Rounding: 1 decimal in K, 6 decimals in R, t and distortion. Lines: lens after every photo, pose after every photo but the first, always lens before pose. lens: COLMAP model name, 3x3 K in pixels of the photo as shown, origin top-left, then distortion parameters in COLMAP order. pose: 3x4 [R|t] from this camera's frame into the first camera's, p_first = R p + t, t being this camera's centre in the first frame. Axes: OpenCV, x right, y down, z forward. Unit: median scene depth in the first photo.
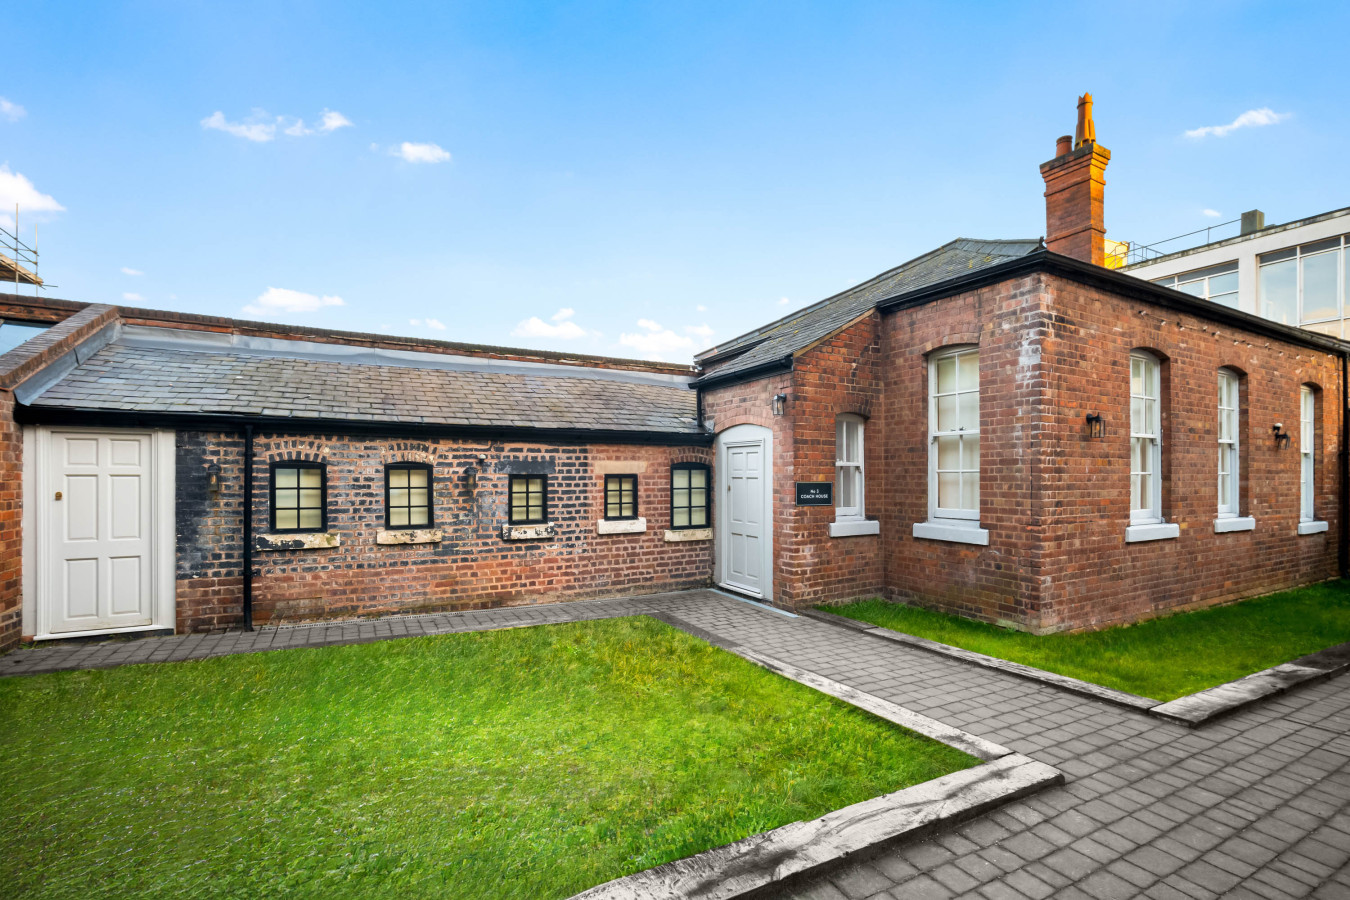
lens RADIAL K [[608.2, 0, 671.5], [0, 608.2, 475.2], [0, 0, 1]] dist [-0.012671, 0.000305]
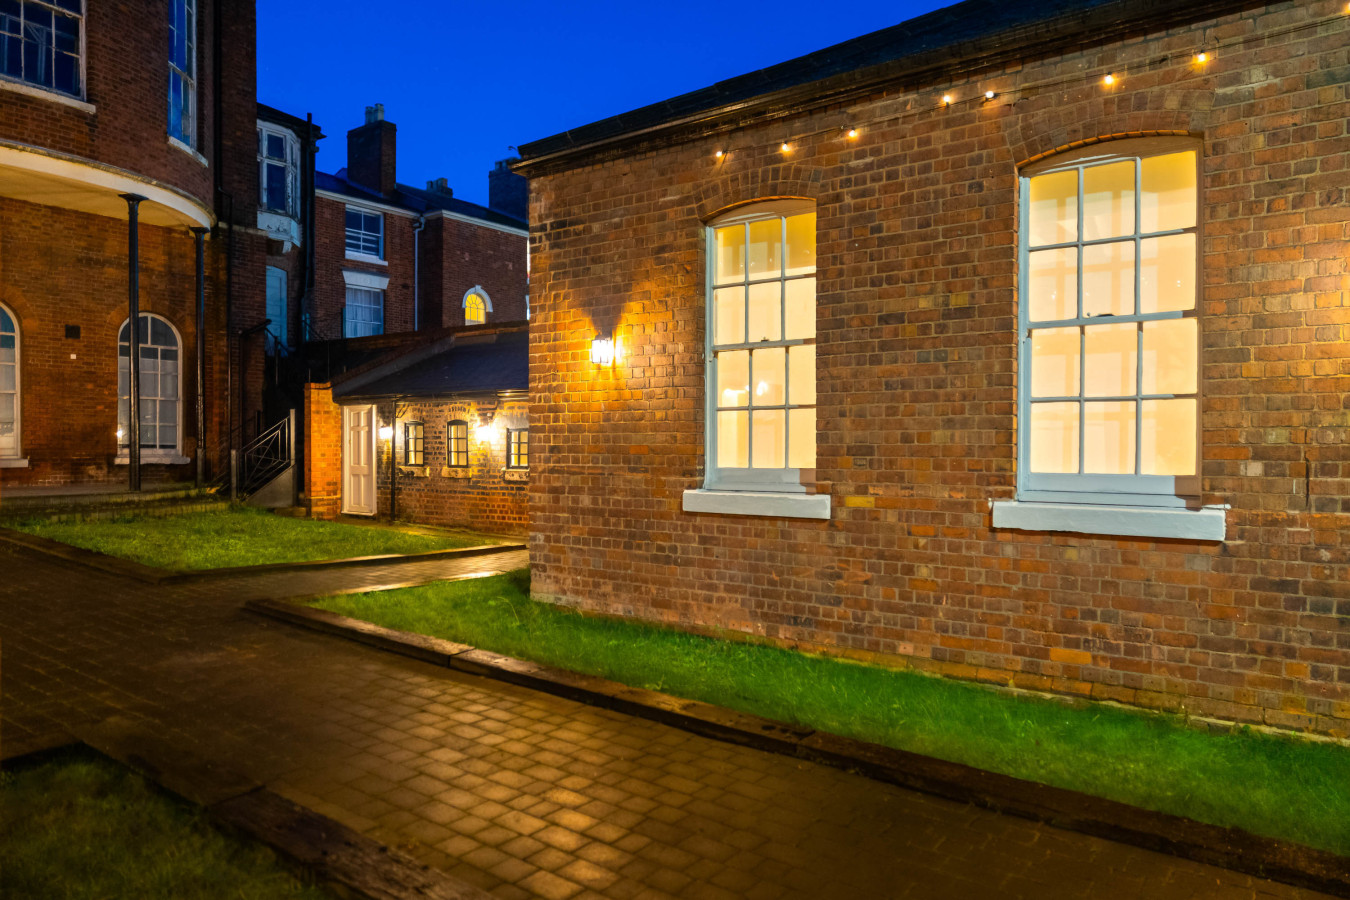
lens RADIAL K [[918.6, 0, 667.6], [0, 918.6, 468.2], [0, 0, 1]] dist [-0.033030, 0.001551]
pose [[0.410737, 0.021441, -0.911502, 1.563960], [-0.003054, 0.999750, 0.022141, 0.038095], [0.911749, -0.006310, 0.410700, 0.526515]]
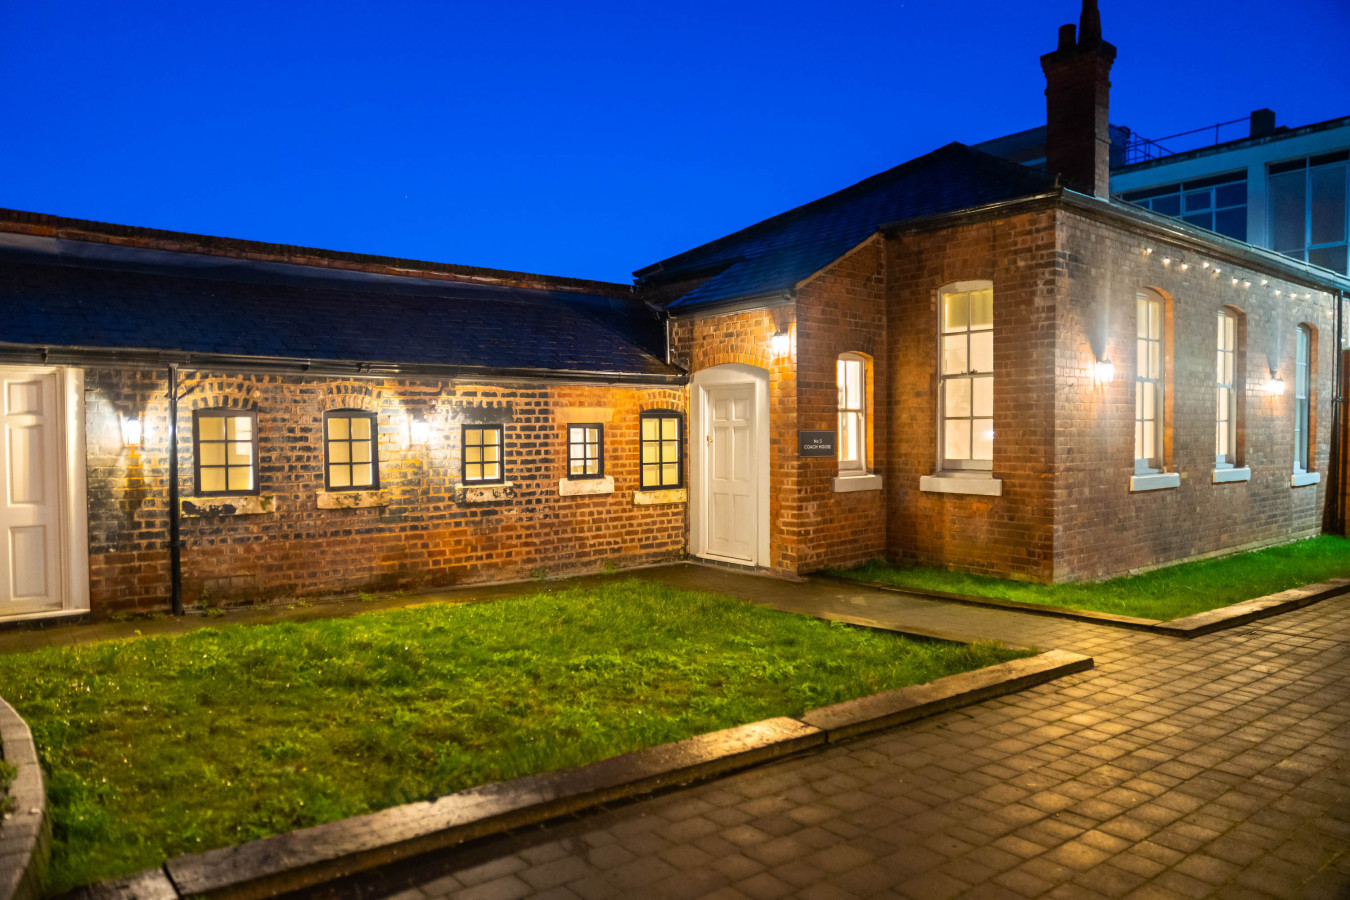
lens RADIAL K [[918.6, 0, 667.6], [0, 918.6, 468.2], [0, 0, 1]] dist [-0.033030, 0.001551]
pose [[0.983010, -0.013570, 0.183051, -0.219789], [0.006484, 0.999208, 0.039255, 0.011826], [-0.183439, -0.037401, 0.982319, -0.266786]]
